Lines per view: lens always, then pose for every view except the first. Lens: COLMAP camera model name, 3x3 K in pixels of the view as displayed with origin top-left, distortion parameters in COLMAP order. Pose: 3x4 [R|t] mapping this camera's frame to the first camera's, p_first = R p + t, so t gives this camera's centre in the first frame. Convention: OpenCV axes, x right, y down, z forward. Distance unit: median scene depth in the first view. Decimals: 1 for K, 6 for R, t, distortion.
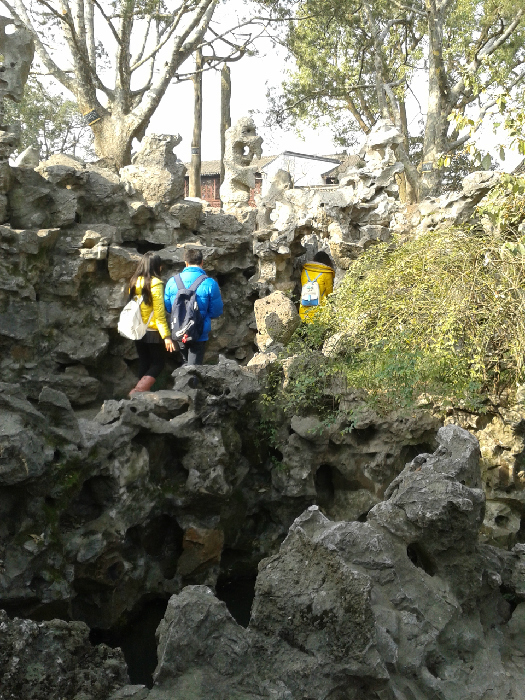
lens RADIAL K [[706.3, 0, 290.9], [0, 706.3, 331.5], [0, 0, 1]] dist [0.189160, -0.184284]
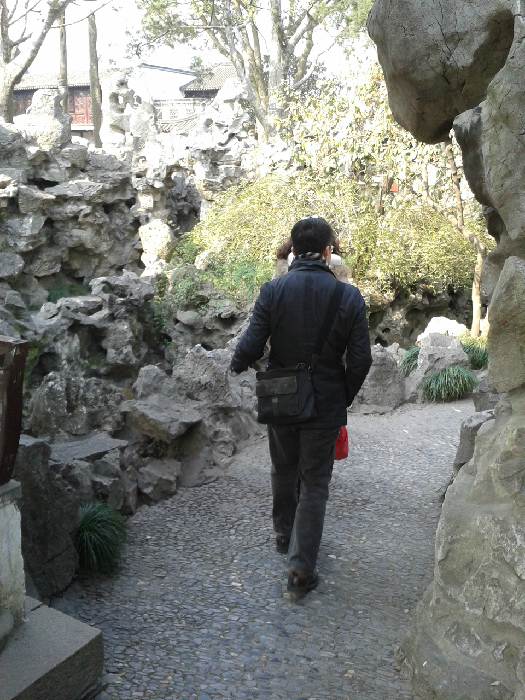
lens RADIAL K [[706.3, 0, 290.9], [0, 706.3, 331.5], [0, 0, 1]] dist [0.189160, -0.184284]
pose [[0.982150, -0.057768, 0.179008, -0.025162], [0.035807, 0.991689, 0.123573, -0.006101], [-0.184659, -0.114957, 0.976056, -0.362660]]
